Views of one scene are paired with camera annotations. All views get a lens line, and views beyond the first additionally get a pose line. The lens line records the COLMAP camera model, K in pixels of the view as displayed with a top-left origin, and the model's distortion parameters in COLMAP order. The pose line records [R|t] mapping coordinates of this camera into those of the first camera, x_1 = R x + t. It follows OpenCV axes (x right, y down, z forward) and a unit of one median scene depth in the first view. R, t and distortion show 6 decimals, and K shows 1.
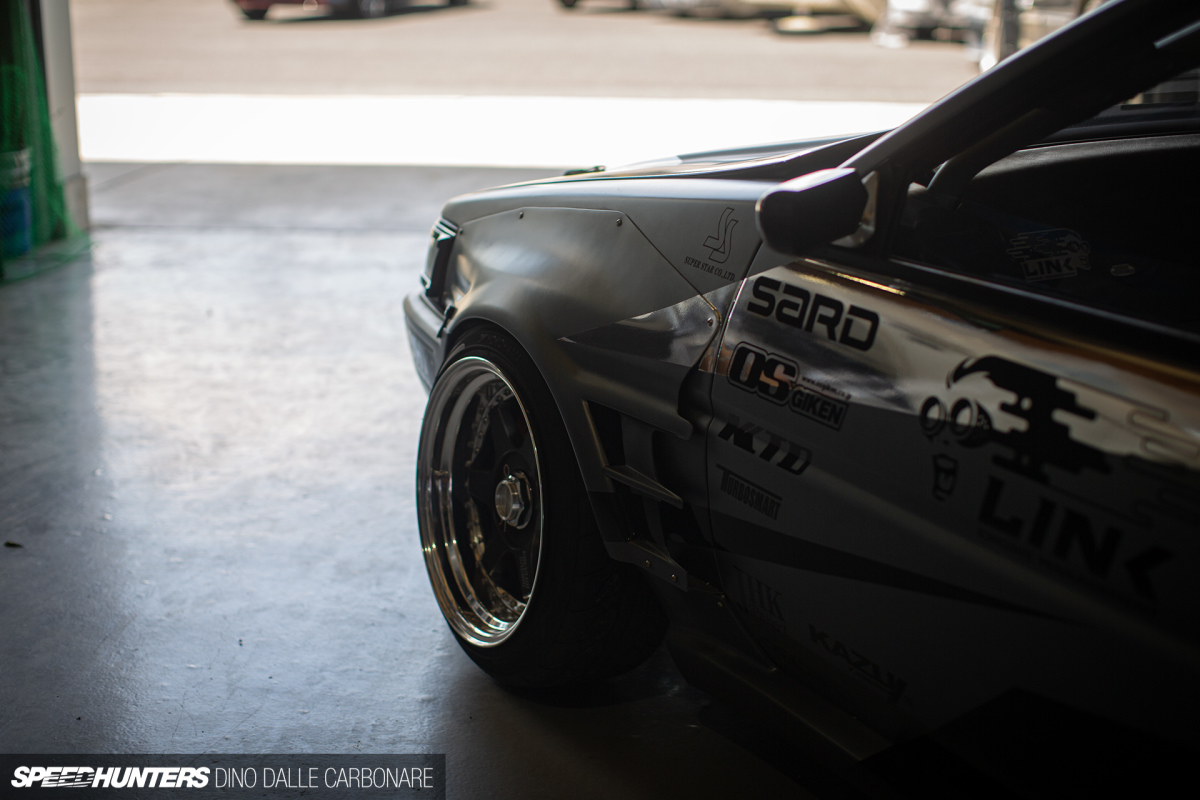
lens RADIAL K [[1725.3, 0, 600.2], [0, 1725.3, 417.7], [0, 0, 1]] dist [-0.125545, 0.005407]
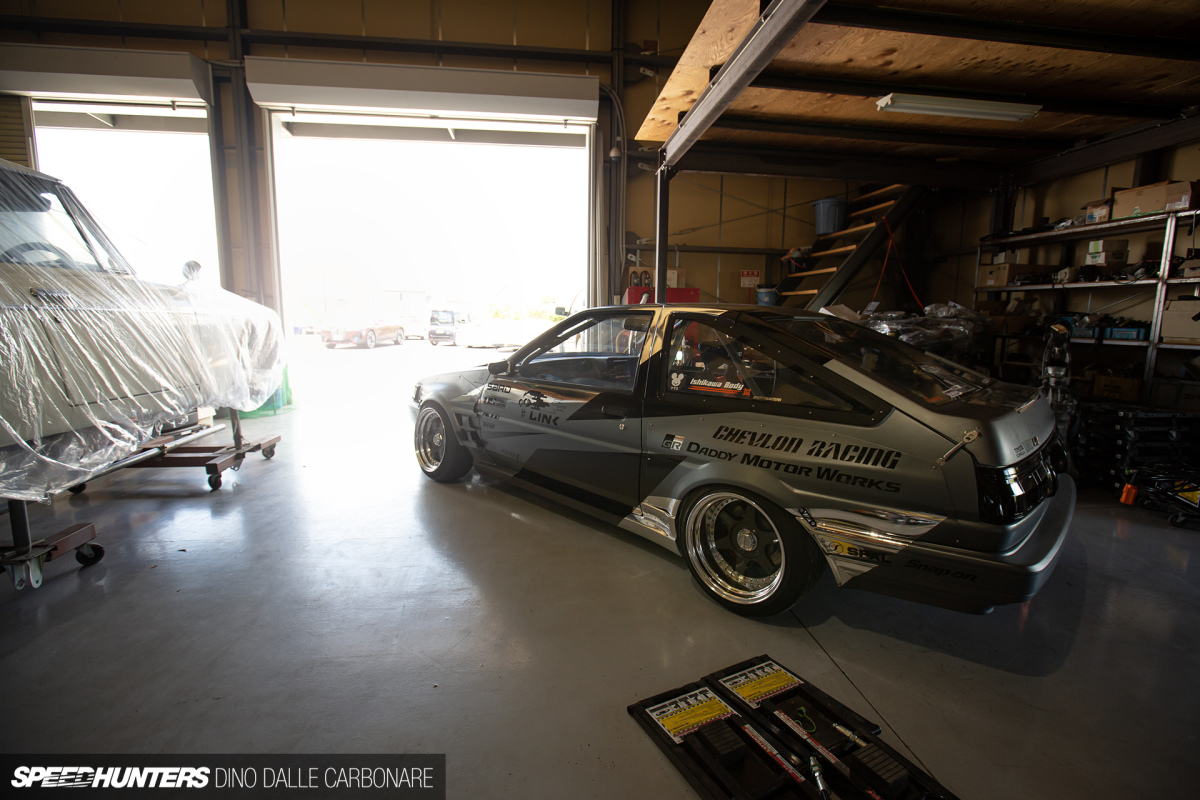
lens RADIAL K [[542.4, 0, 602.7], [0, 542.4, 397.0], [0, 0, 1]] dist [-0.062789, 0.028897]
pose [[0.958764, -0.021079, 0.283420, -0.037777], [0.061352, 0.989083, -0.133981, 0.181162], [-0.277502, 0.145844, 0.949591, -0.575188]]
